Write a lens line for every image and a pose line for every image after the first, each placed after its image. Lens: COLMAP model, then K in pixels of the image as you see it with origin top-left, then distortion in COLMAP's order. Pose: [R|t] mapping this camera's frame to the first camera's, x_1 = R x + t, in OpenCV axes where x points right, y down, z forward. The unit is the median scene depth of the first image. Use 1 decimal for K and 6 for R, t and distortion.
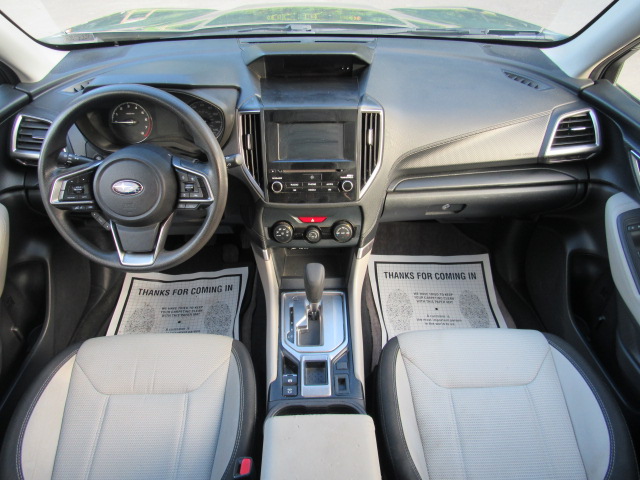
lens RADIAL K [[462.1, 0, 322.1], [0, 462.1, 239.9], [0, 0, 1]] dist [-0.019211, 0.019022]
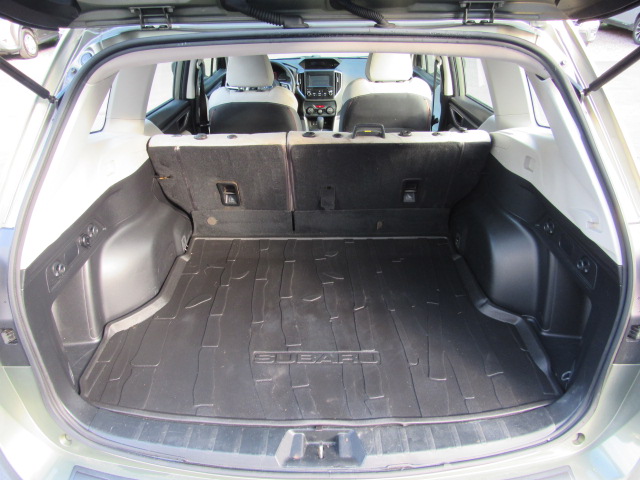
lens RADIAL K [[462.1, 0, 318.4], [0, 462.1, 237.9], [0, 0, 1]] dist [-0.019211, 0.019022]
pose [[0.999552, -0.005545, -0.029422, 0.056216], [-0.000059, 0.982335, -0.187133, 1.416810], [0.029940, 0.187051, 0.981894, -1.901143]]
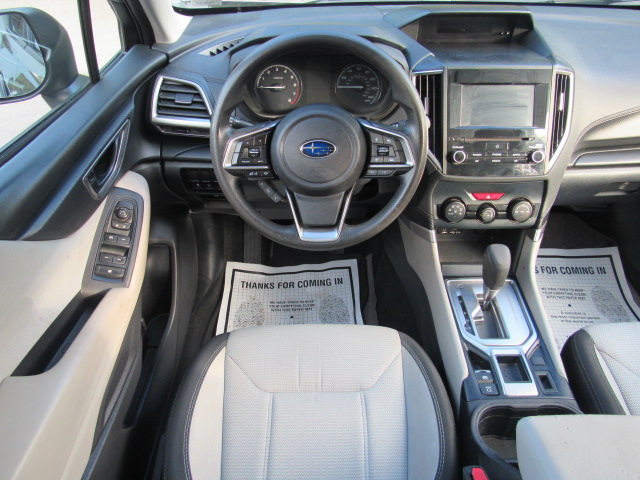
lens RADIAL K [[462.1, 0, 328.0], [0, 462.1, 239.6], [0, 0, 1]] dist [-0.019211, 0.019022]
pose [[0.999935, 0.007238, -0.008843, -0.321259], [-0.007415, 0.999770, -0.020137, 0.059331], [0.008695, 0.020201, 0.999758, 0.116583]]
